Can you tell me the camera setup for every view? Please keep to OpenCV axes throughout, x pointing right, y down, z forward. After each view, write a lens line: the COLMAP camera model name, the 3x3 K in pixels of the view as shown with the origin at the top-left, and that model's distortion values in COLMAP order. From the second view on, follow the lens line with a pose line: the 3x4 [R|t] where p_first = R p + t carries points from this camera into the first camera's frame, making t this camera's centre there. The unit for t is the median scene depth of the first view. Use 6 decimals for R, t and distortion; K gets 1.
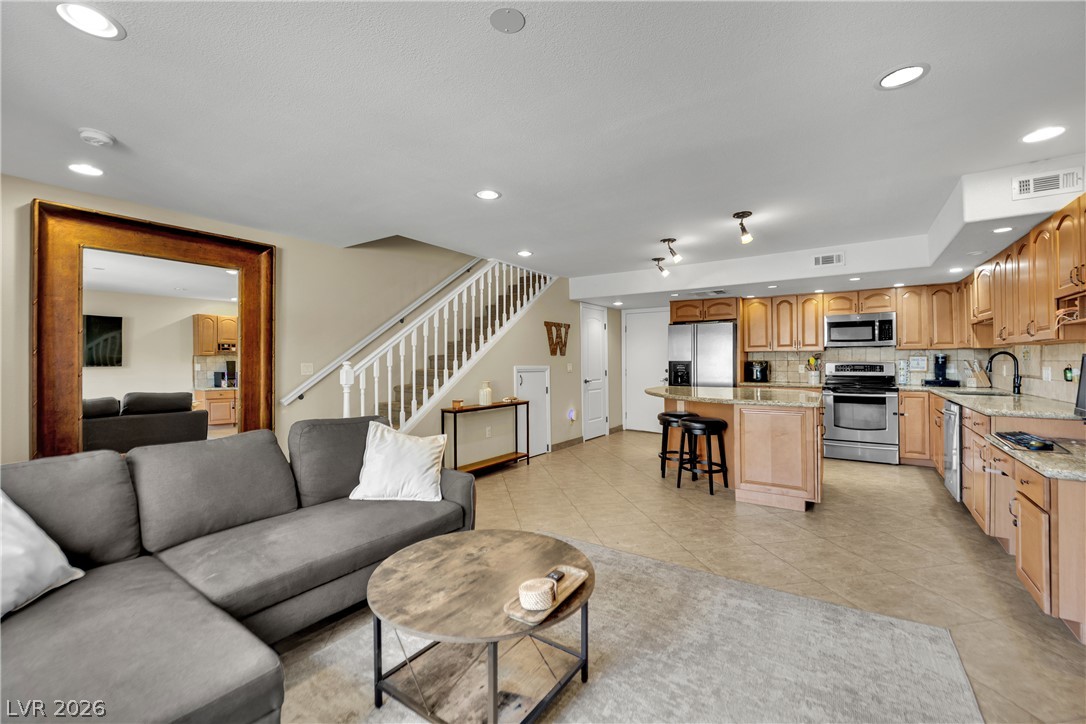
lens RADIAL K [[450.6, 0, 545.3], [0, 450.6, 354.4], [0, 0, 1]] dist [-0.018389, -0.000359]
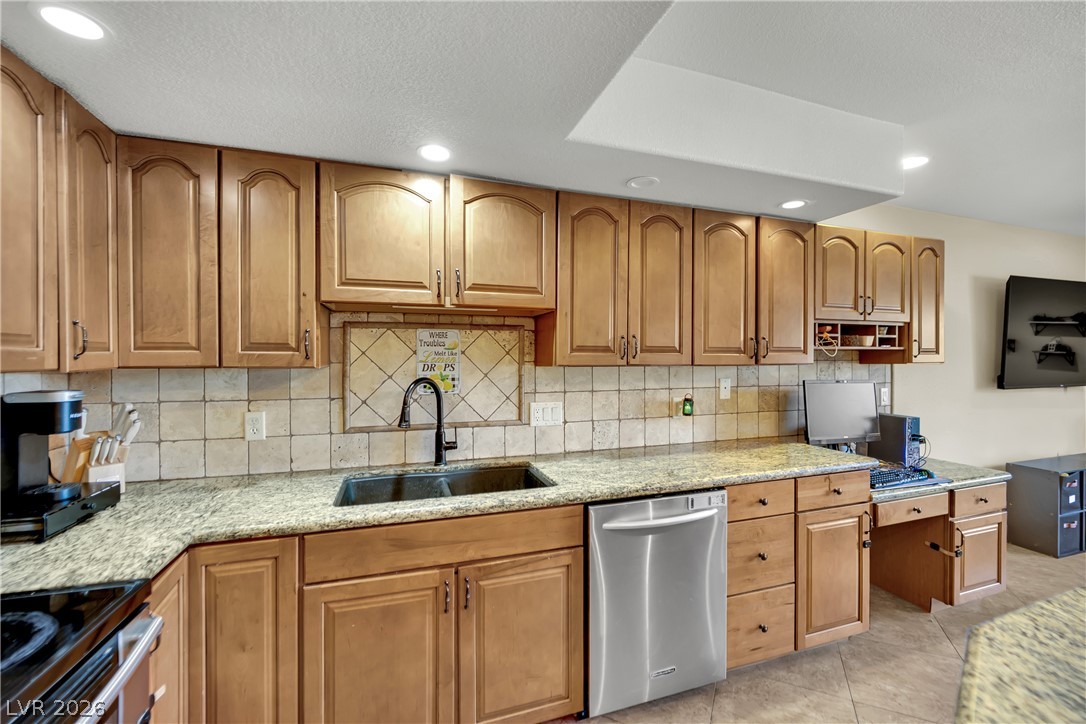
lens RADIAL K [[450.6, 0, 540.2], [0, 450.6, 365.6], [0, 0, 1]] dist [-0.018389, -0.000359]
pose [[-0.797707, -0.011586, 0.602934, 0.503896], [-0.005330, 0.999912, 0.012162, -0.018699], [-0.603022, 0.006488, -0.797698, 0.969042]]
